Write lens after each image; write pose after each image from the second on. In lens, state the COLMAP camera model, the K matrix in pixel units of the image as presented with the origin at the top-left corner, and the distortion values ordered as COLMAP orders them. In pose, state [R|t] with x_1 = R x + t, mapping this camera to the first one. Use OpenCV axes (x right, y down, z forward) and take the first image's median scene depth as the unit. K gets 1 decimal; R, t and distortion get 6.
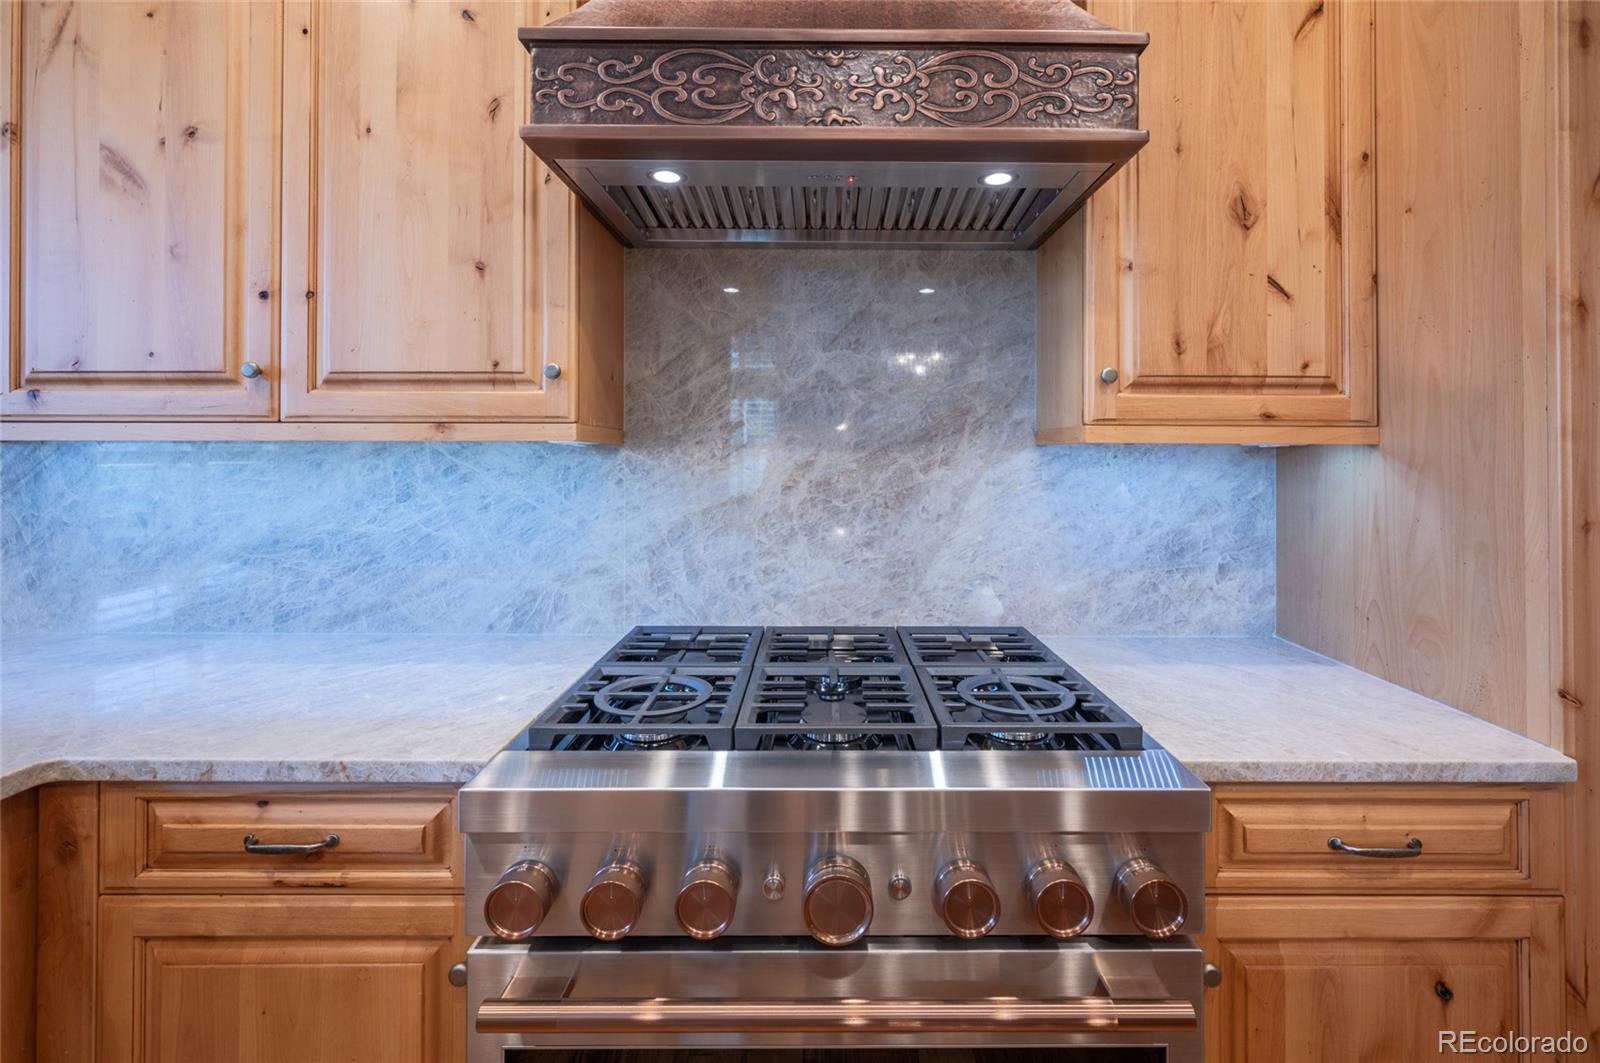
lens RADIAL K [[676.2, 0, 823.5], [0, 676.2, 442.9], [0, 0, 1]] dist [-0.000821, -0.000232]
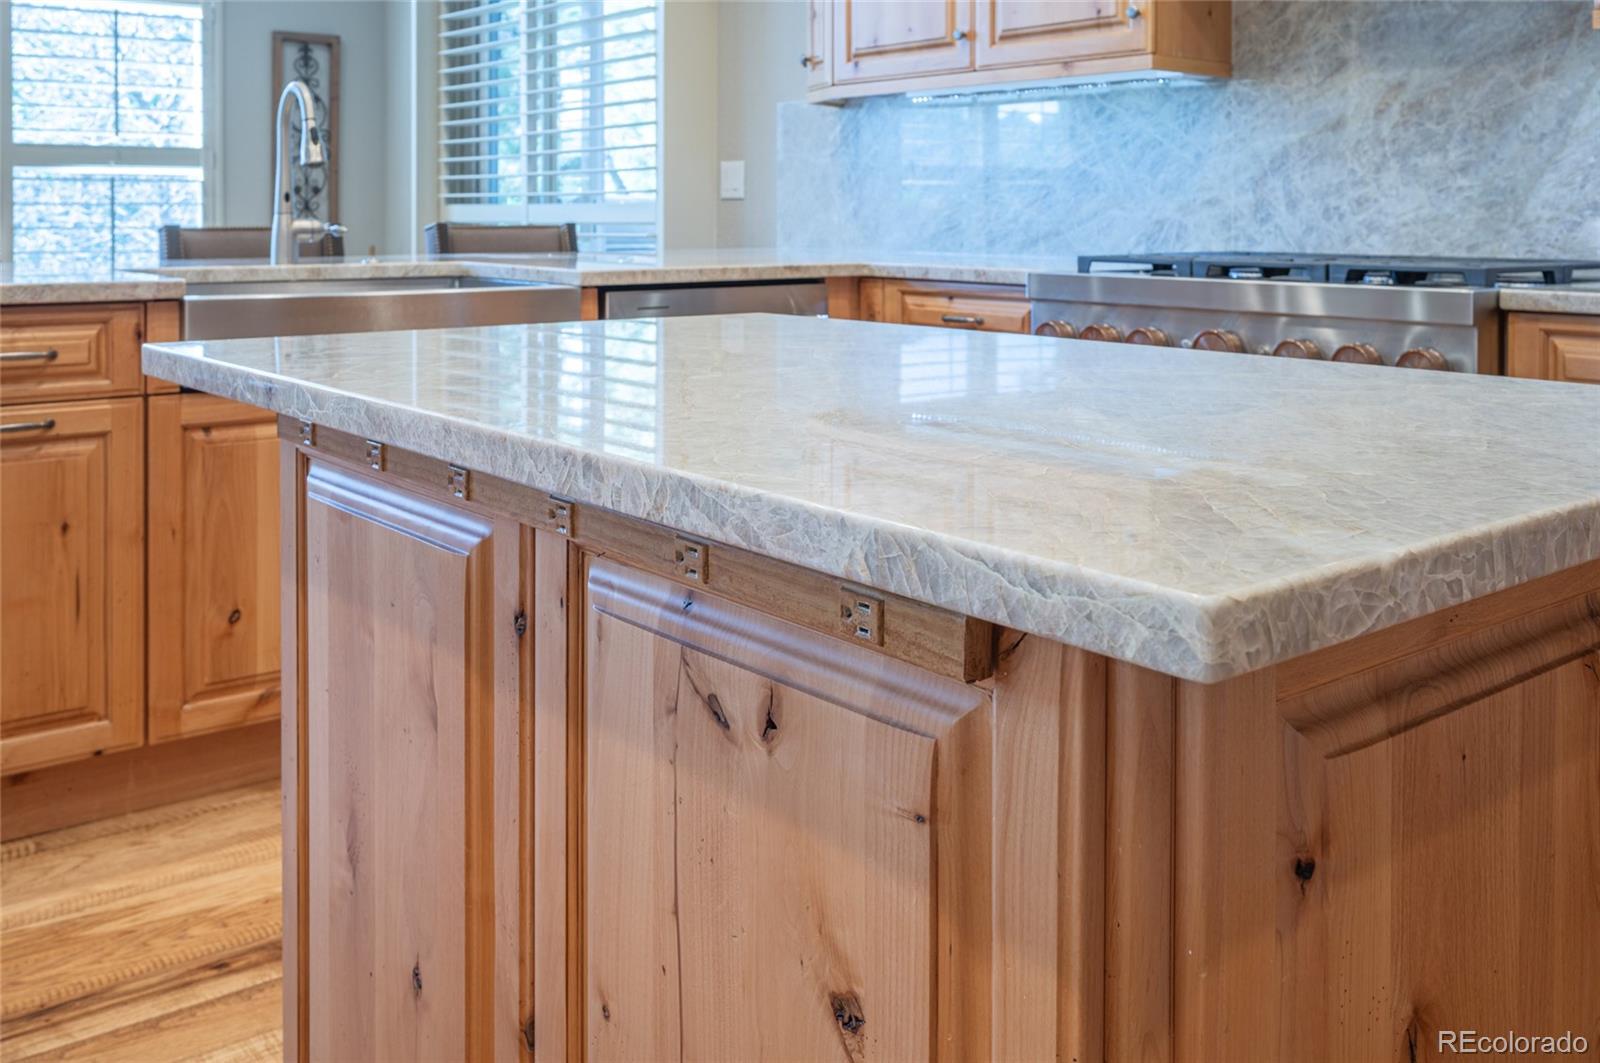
lens RADIAL K [[1523.0, 0, 816.3], [0, 1523.0, 287.5], [0, 0, 1]] dist [-0.011326, 0.000000]
pose [[0.631021, 0.033747, -0.775031, 1.107278], [0.012300, 0.998493, 0.053492, 0.189276], [0.775668, -0.043287, 0.629655, -0.955339]]
